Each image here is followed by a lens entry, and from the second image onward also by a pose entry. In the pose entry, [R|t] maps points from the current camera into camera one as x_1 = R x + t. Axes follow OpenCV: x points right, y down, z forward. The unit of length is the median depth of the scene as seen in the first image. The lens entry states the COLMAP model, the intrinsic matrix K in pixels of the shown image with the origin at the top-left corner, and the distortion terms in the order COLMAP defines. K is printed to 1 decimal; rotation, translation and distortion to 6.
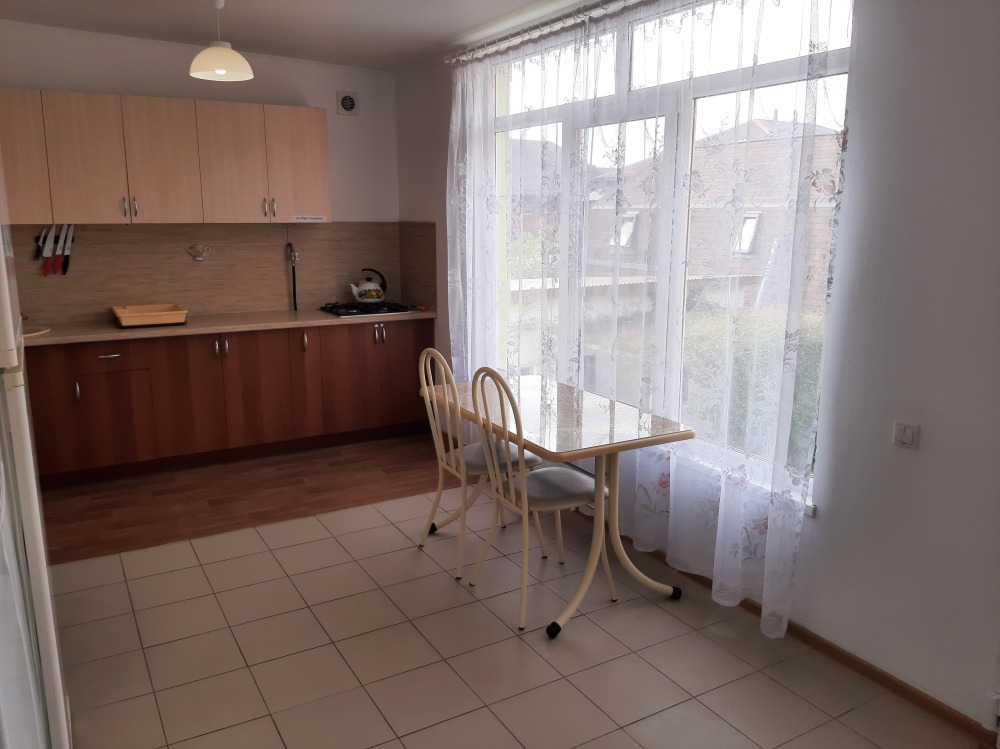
lens RADIAL K [[775.1, 0, 500.0], [0, 775.1, 374.5], [0, 0, 1]] dist [0.041165, -0.002360]
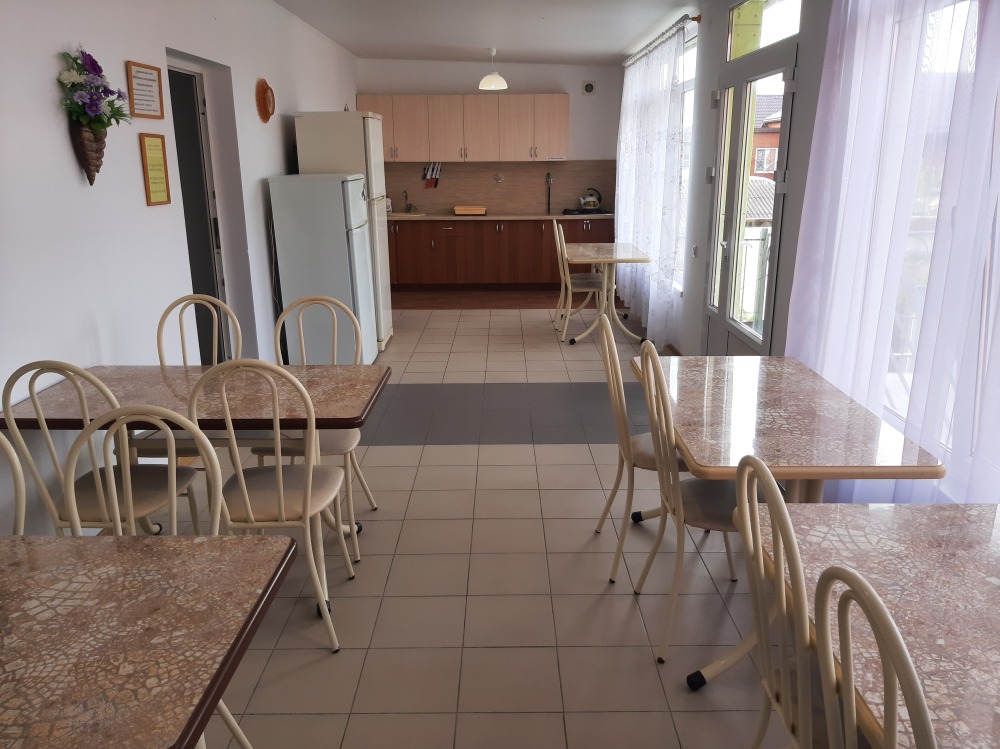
lens RADIAL K [[775.1, 0, 500.0], [0, 775.1, 374.5], [0, 0, 1]] dist [0.041165, -0.002360]
pose [[0.864492, 0.129489, -0.485682, 0.601597], [-0.096491, 0.991029, 0.092471, 0.142573], [0.493298, -0.033077, 0.869231, -0.644753]]
